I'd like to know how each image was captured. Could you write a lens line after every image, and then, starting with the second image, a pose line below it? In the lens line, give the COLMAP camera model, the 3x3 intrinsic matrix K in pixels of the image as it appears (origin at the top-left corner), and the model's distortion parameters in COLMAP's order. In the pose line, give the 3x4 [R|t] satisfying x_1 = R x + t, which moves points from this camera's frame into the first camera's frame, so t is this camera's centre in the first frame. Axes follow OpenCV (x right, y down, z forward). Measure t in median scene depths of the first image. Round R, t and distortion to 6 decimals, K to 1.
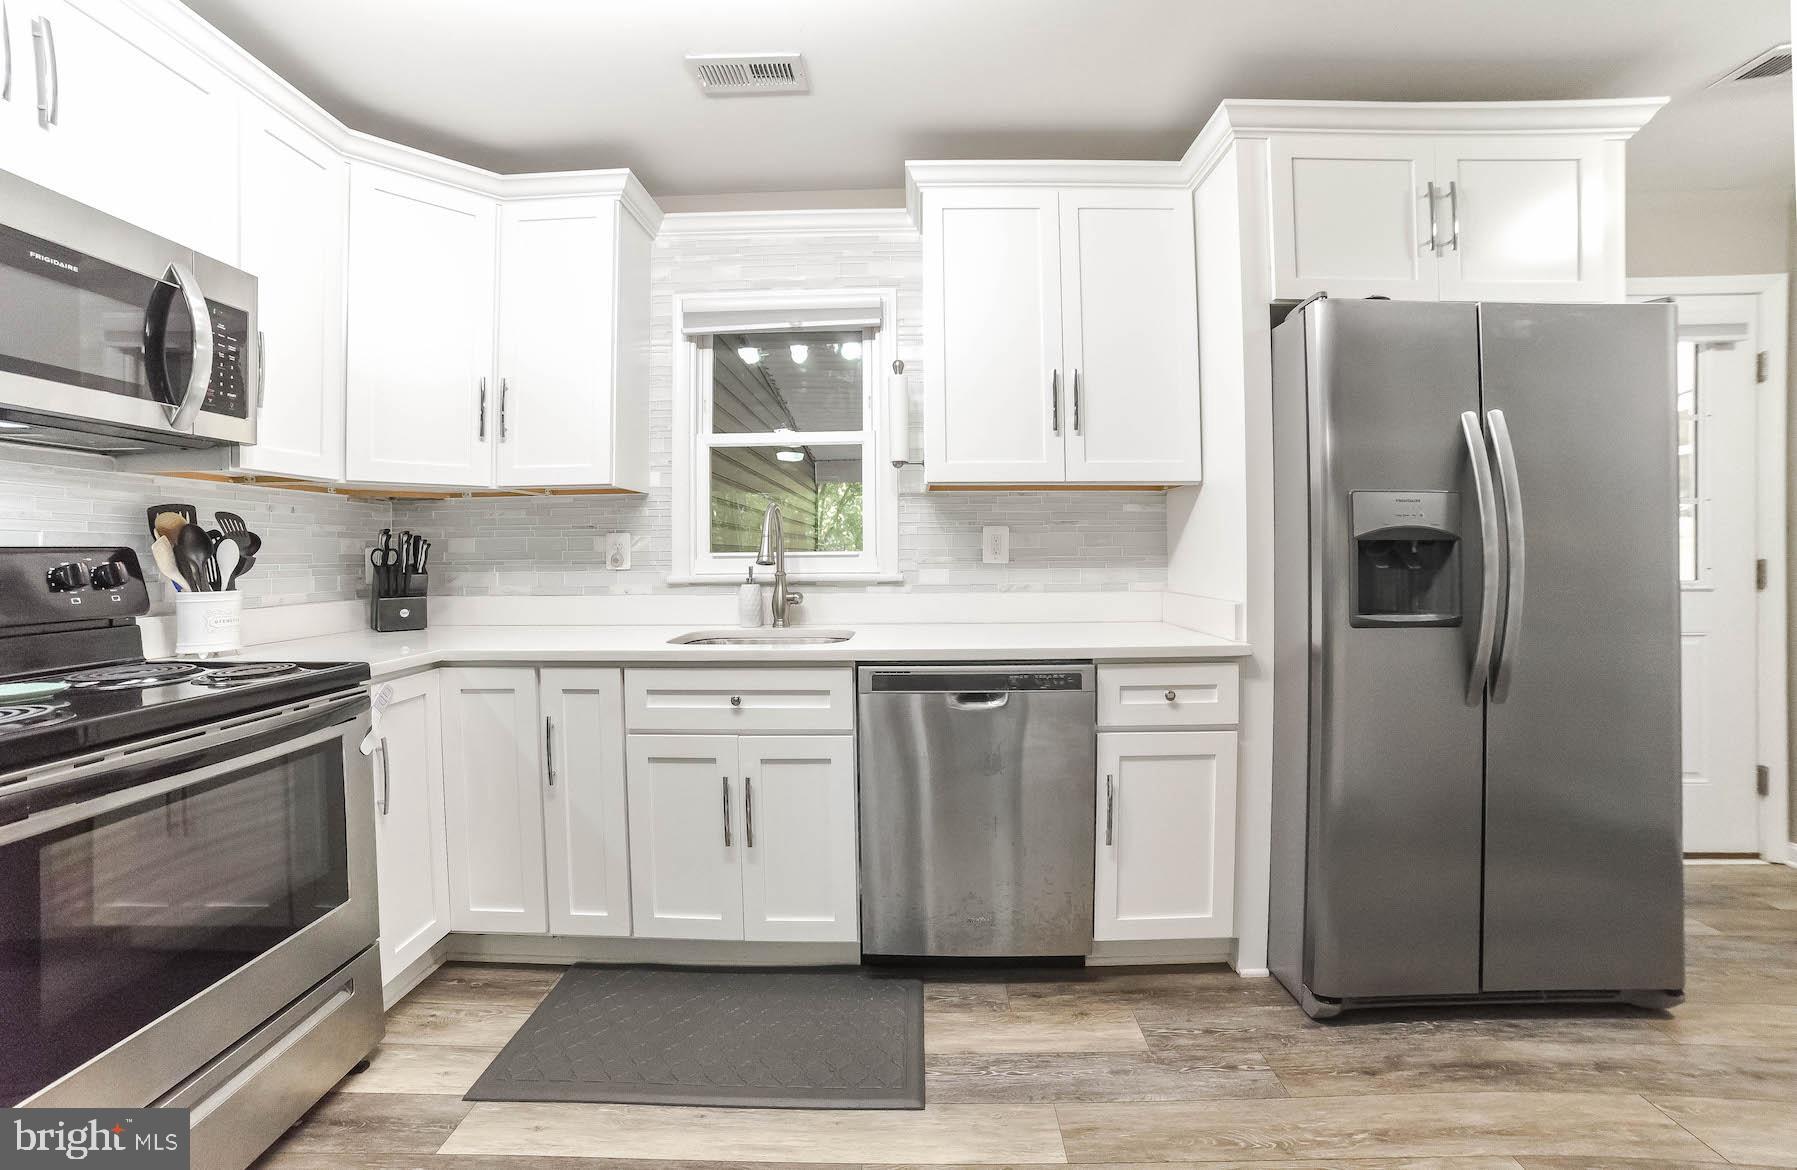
lens RADIAL K [[721.4, 0, 881.0], [0, 721.4, 561.5], [0, 0, 1]] dist [-0.040276, 0.000837]
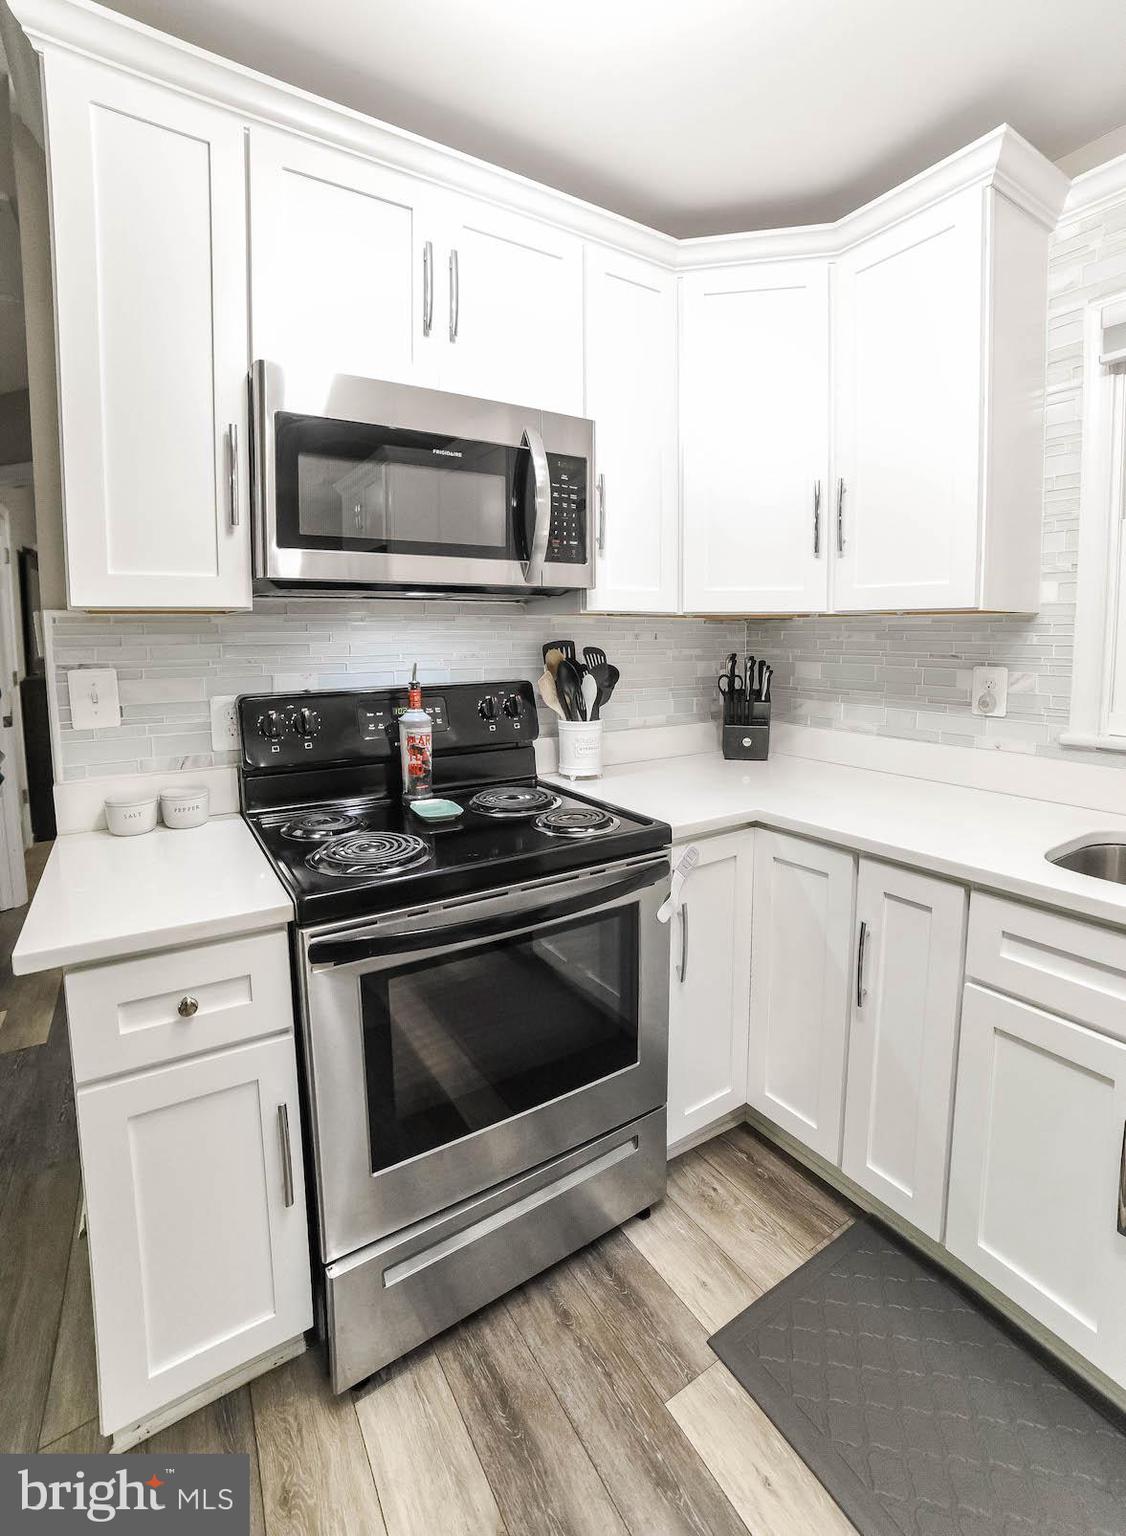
lens RADIAL K [[703.4, 0, 564.4], [0, 703.4, 694.6], [0, 0, 1]] dist [-0.089944, 0.034769]
pose [[0.587982, 0.076342, -0.805264, -0.066191], [-0.012090, 0.996254, 0.085620, -0.075974], [0.808784, -0.040608, 0.586702, 0.270332]]
